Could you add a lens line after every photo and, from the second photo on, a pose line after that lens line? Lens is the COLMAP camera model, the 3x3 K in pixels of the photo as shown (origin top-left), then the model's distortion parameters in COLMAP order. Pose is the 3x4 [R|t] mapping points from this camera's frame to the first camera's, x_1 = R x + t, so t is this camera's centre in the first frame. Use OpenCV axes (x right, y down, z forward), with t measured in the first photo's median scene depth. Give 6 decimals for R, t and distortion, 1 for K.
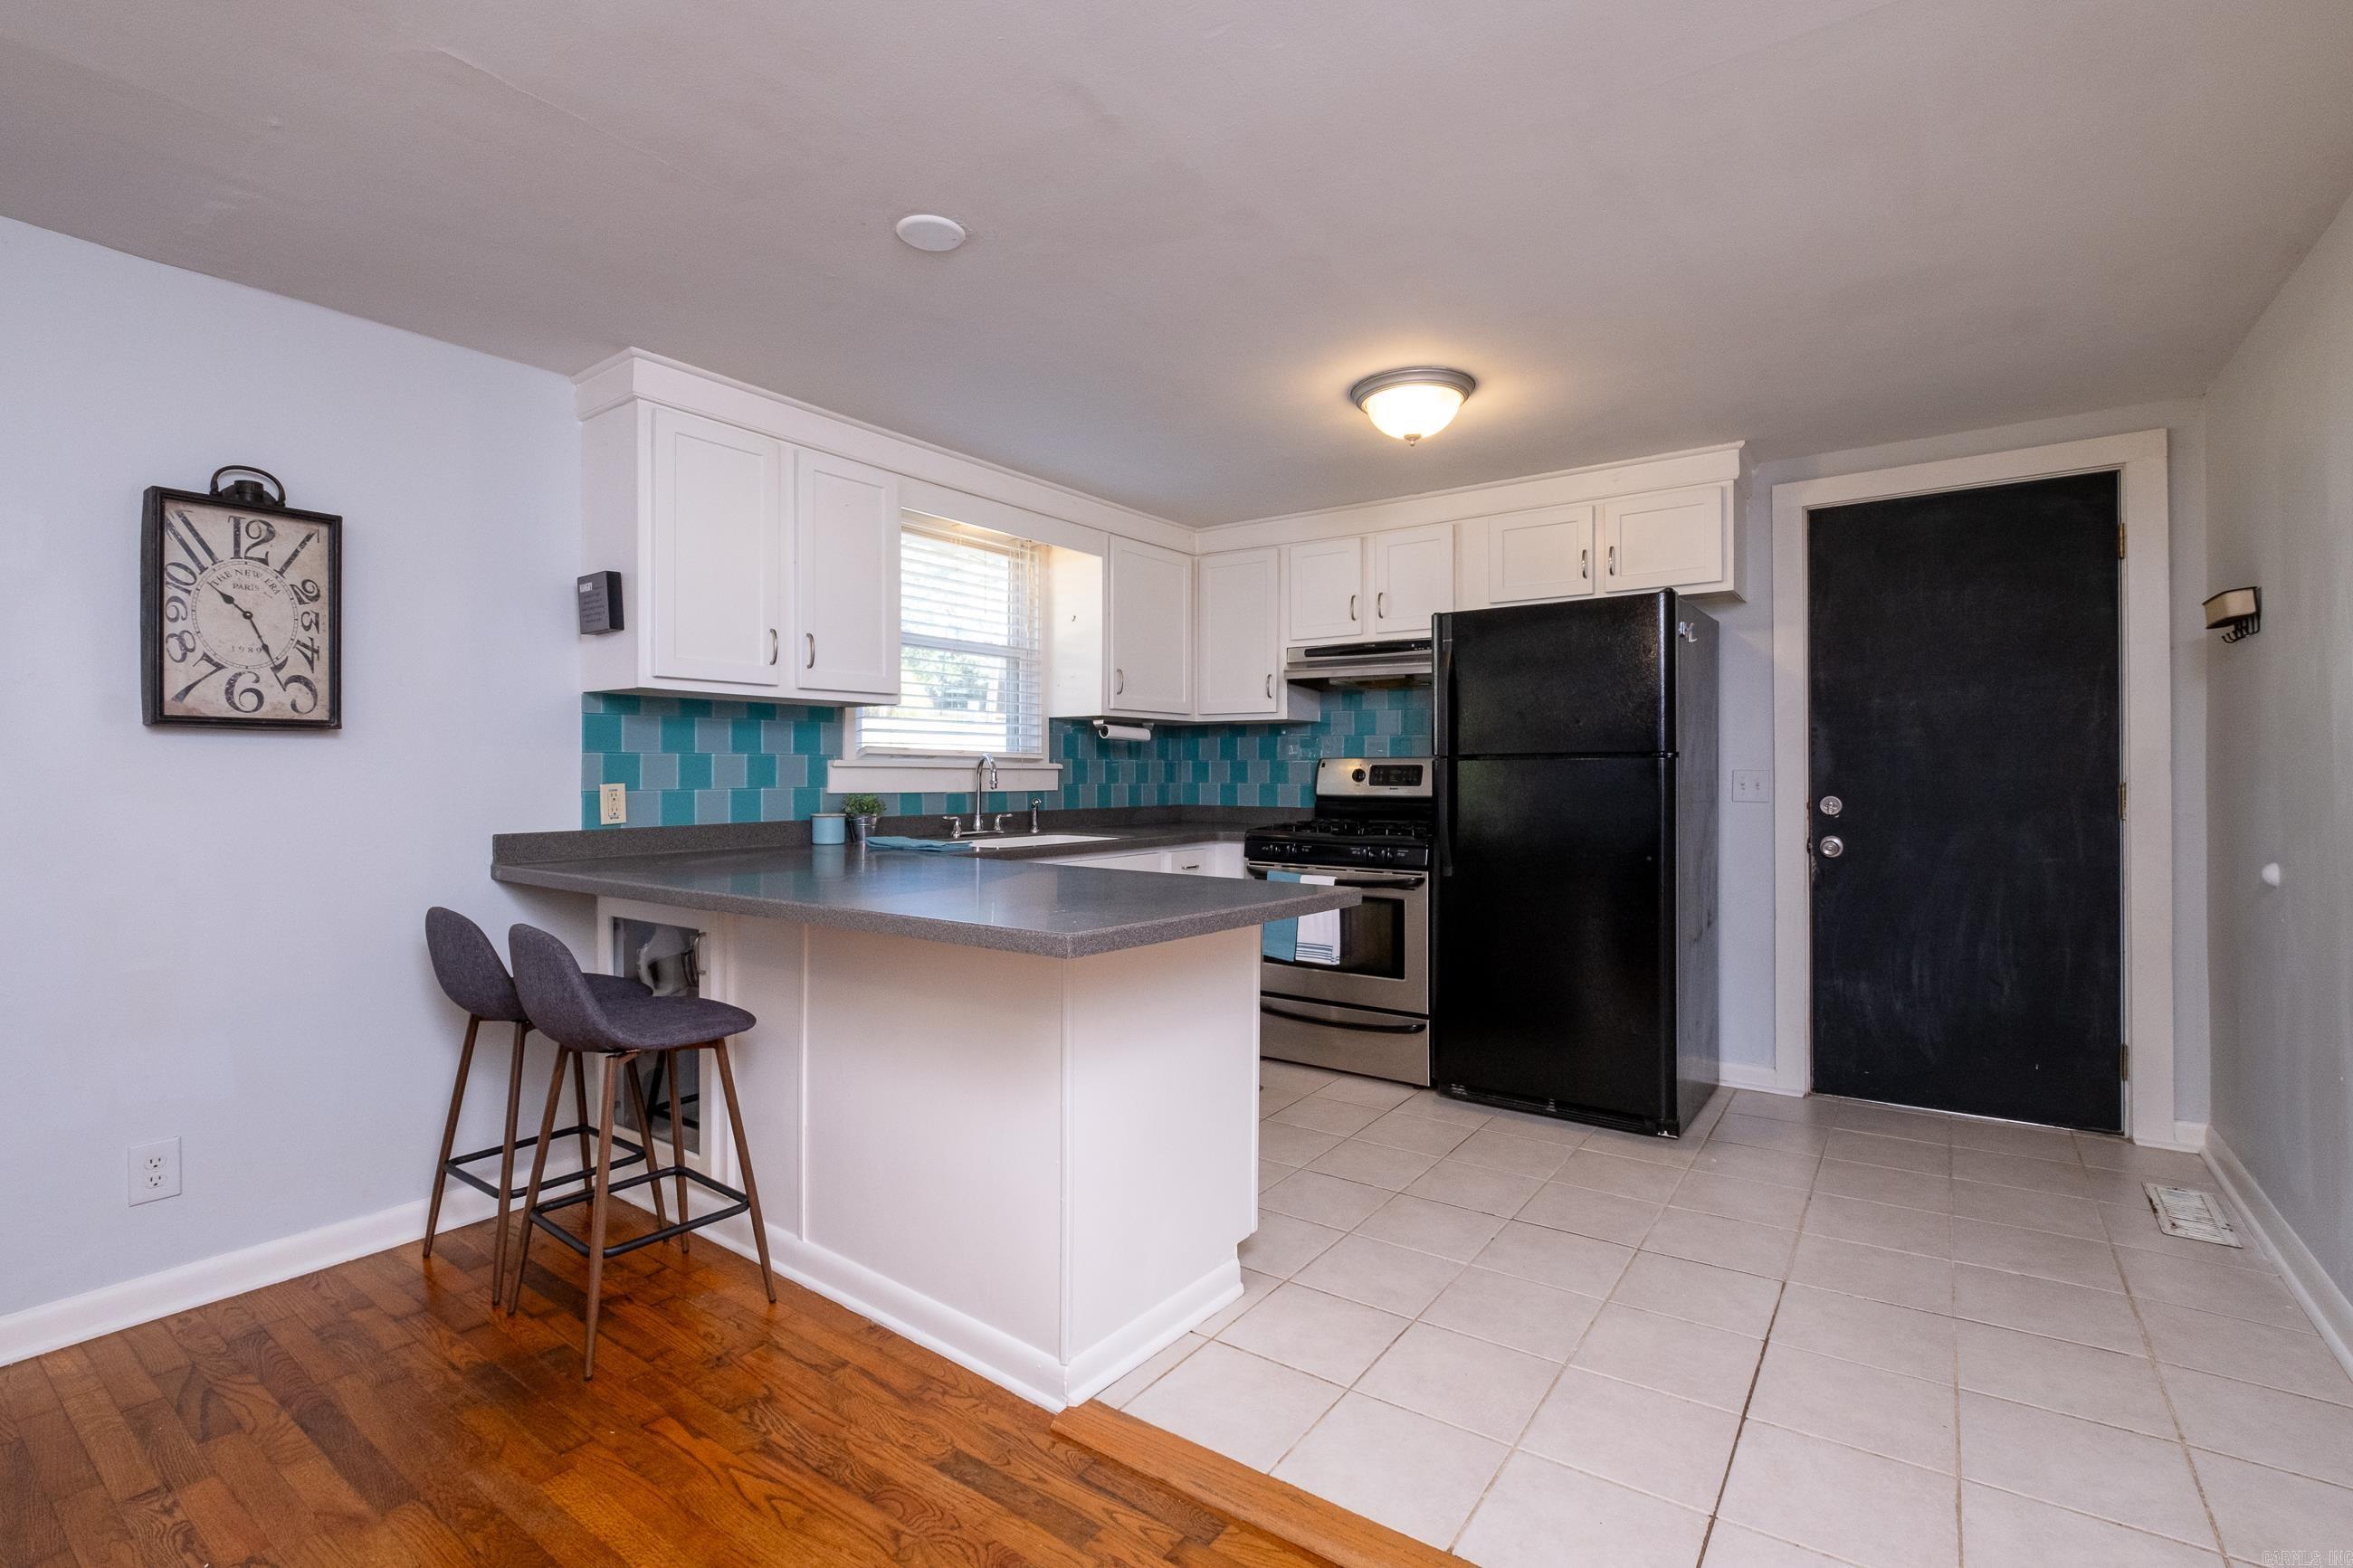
lens RADIAL K [[1049.4, 0, 1162.5], [0, 1049.4, 766.5], [0, 0, 1]] dist [-0.000501, 0.000378]
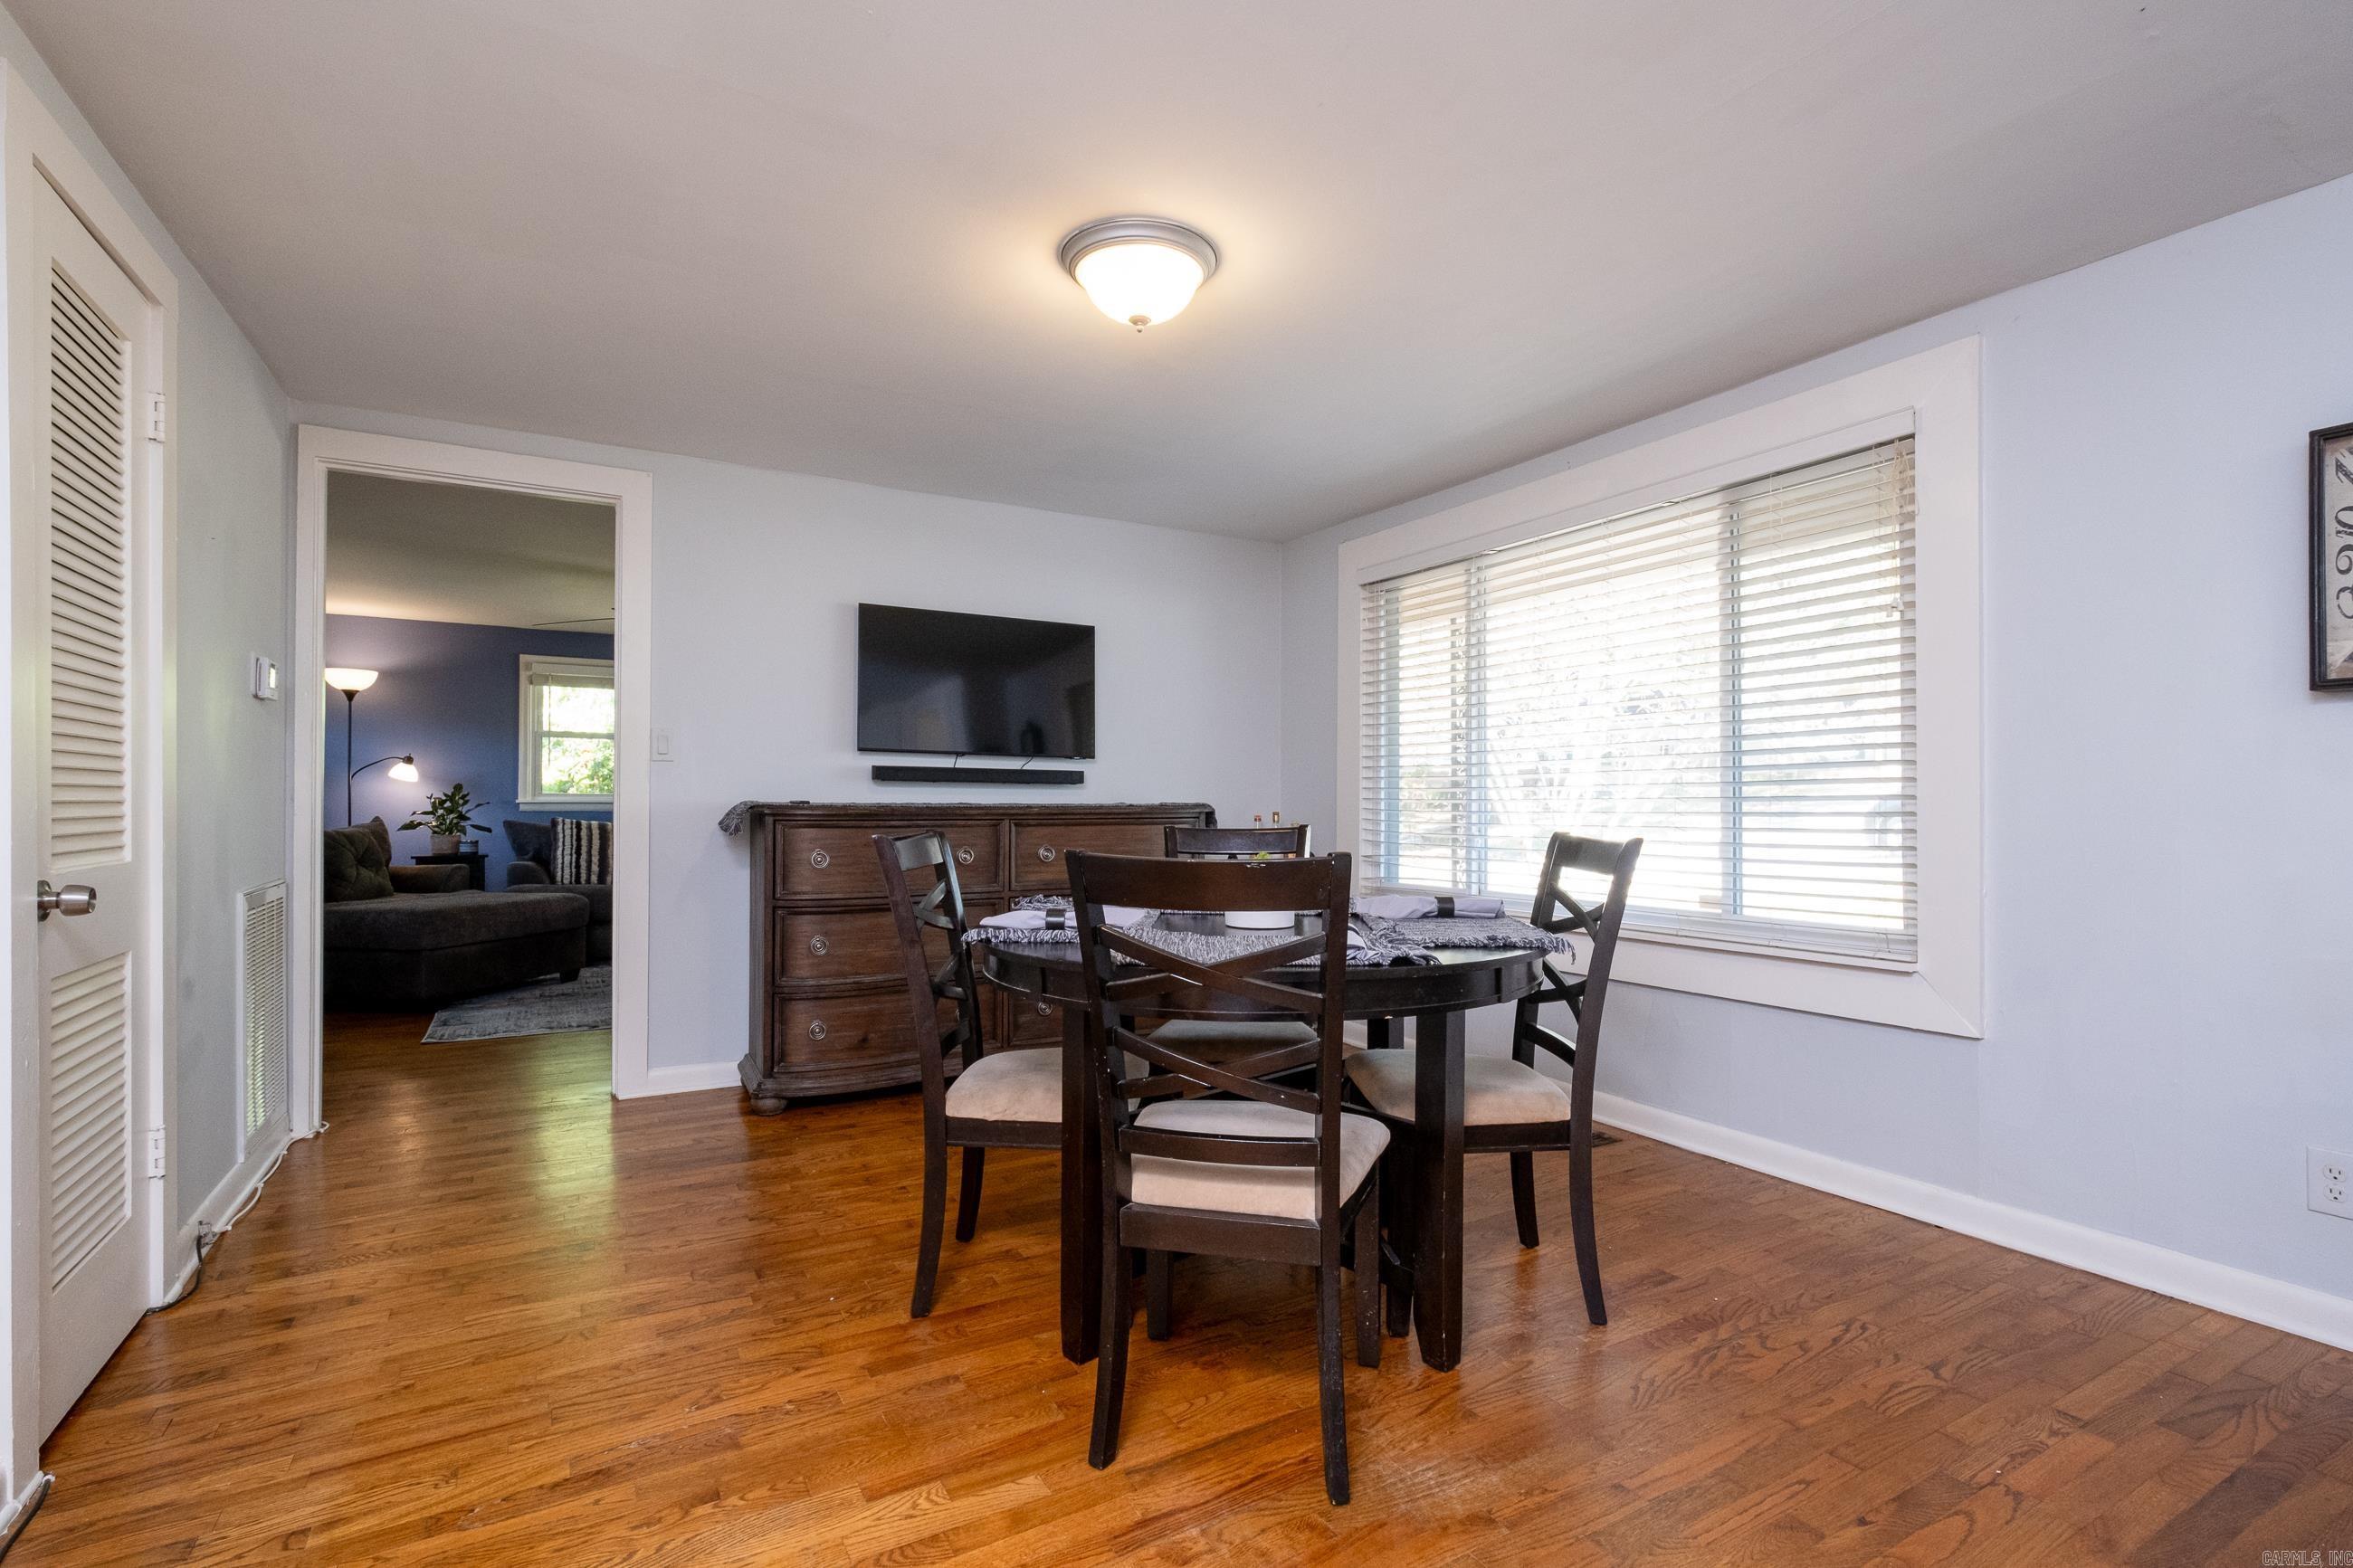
lens RADIAL K [[1082.9, 0, 1180.2], [0, 1082.9, 810.0], [0, 0, 1]] dist [-0.002329, -0.000026]
pose [[-0.401763, 0.003838, -0.915736, 0.175611], [0.004787, 0.999986, 0.002091, 0.033727], [0.915731, -0.003544, -0.401776, 0.279813]]
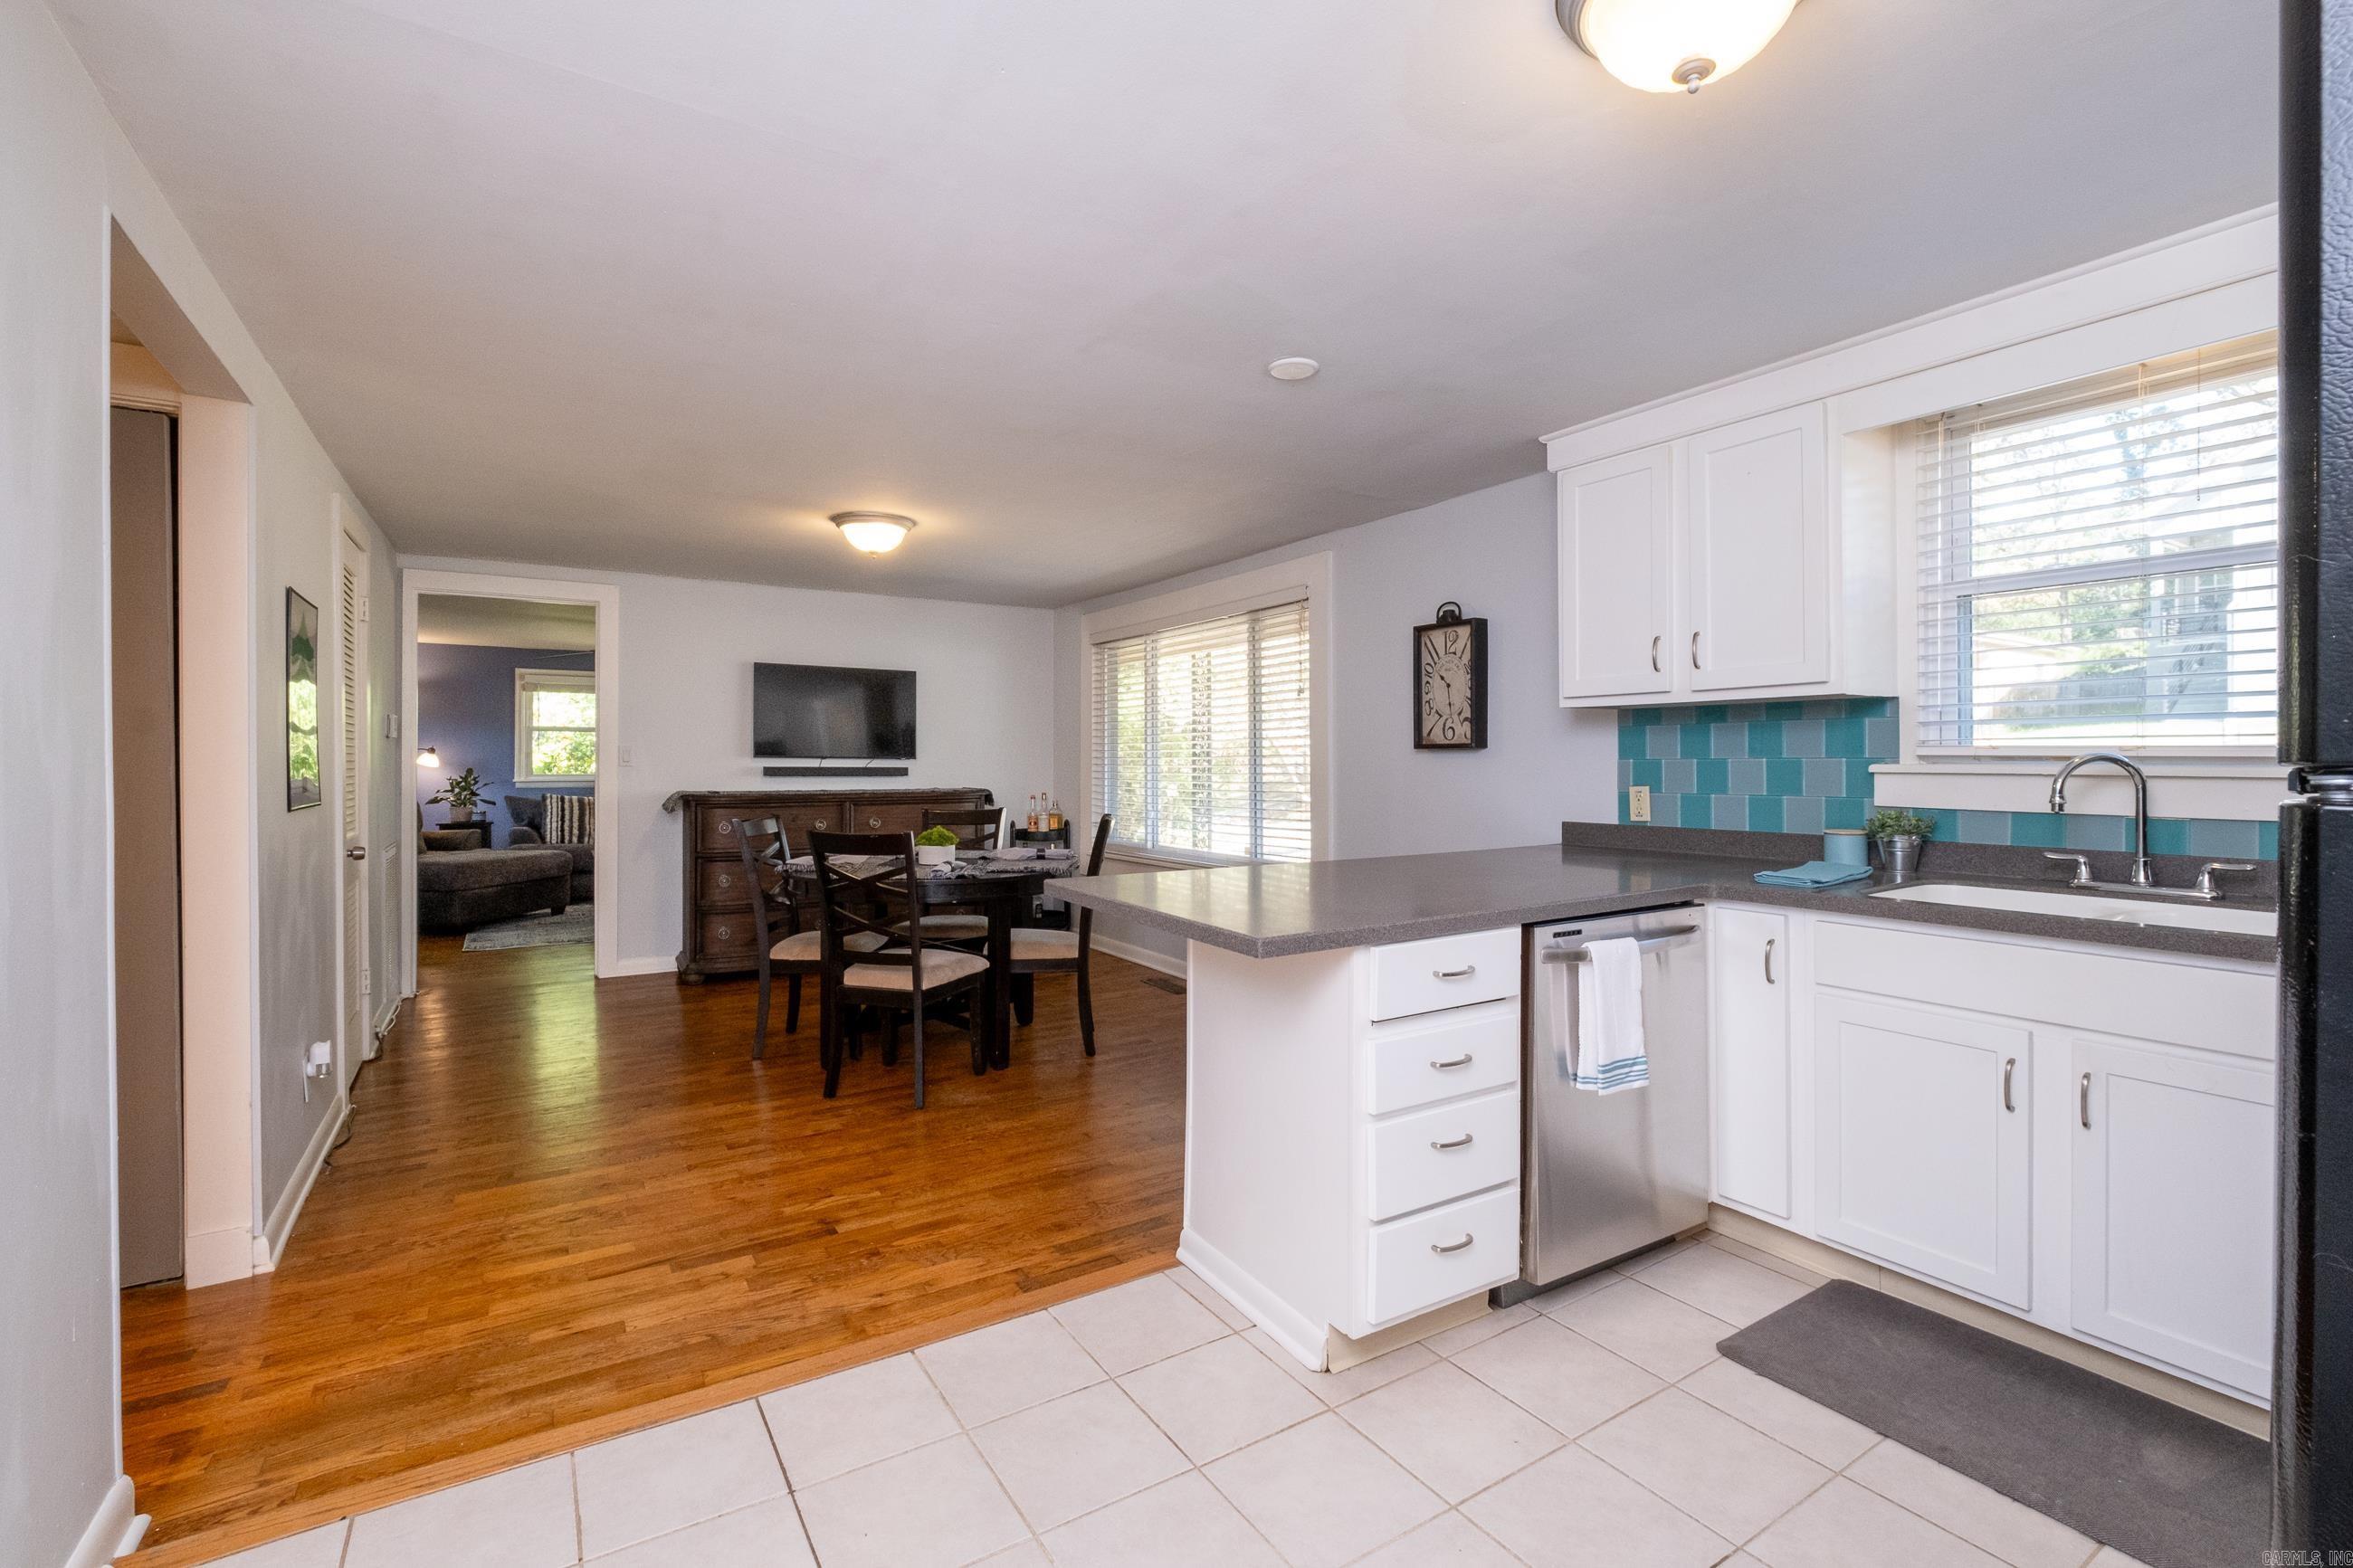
lens RADIAL K [[1072.5, 0, 1184.2], [0, 1072.5, 767.5], [0, 0, 1]] dist [-0.003755, 0.000229]
pose [[-0.371488, 0.007633, -0.928406, 0.632007], [0.009092, 0.999948, 0.004583, -0.011795], [0.928393, -0.006739, -0.371538, 0.813500]]
